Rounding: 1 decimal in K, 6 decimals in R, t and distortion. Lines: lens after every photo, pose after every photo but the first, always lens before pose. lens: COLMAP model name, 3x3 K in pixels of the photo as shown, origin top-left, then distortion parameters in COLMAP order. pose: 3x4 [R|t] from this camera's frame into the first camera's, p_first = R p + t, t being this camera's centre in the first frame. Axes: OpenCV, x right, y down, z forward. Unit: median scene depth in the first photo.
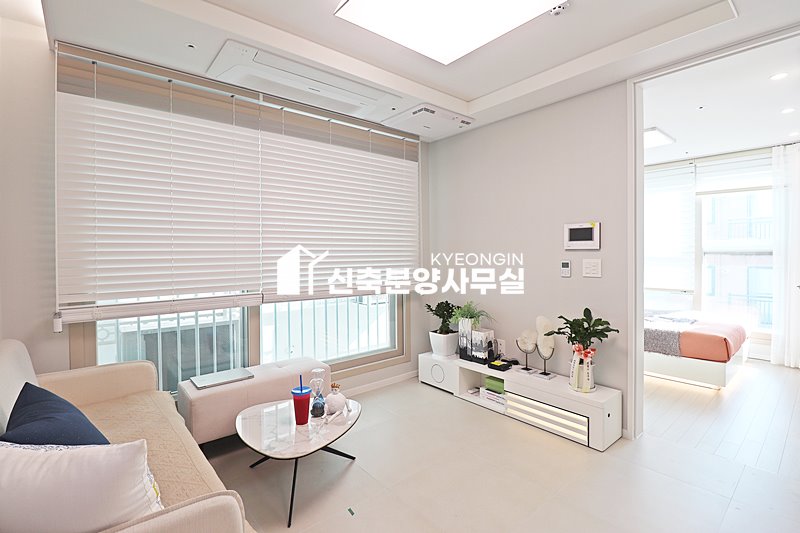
lens RADIAL K [[370.3, 0, 399.2], [0, 370.3, 256.9], [0, 0, 1]] dist [-0.002078, -0.012457]
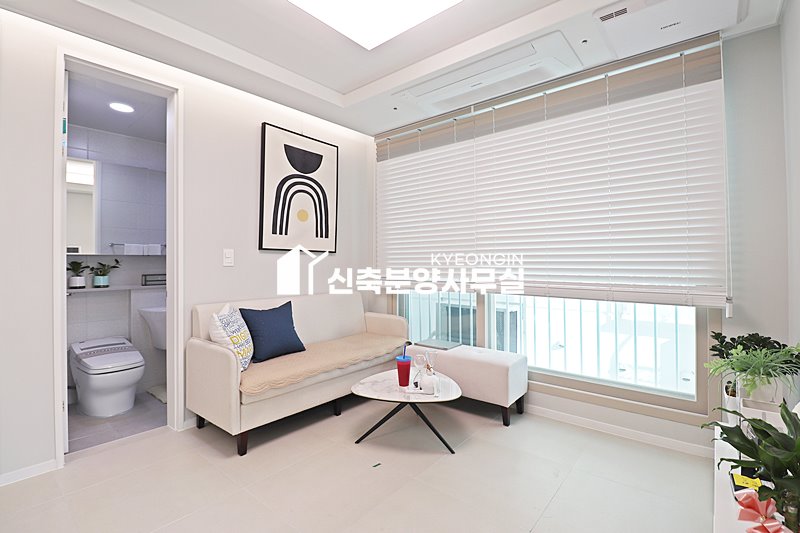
lens RADIAL K [[370.3, 0, 399.2], [0, 370.3, 256.9], [0, 0, 1]] dist [-0.002078, -0.012457]
pose [[0.170468, 0.003972, -0.985355, 0.676571], [0.001787, 0.999989, 0.004340, 0.013123], [0.985362, -0.002500, 0.170459, 0.566654]]
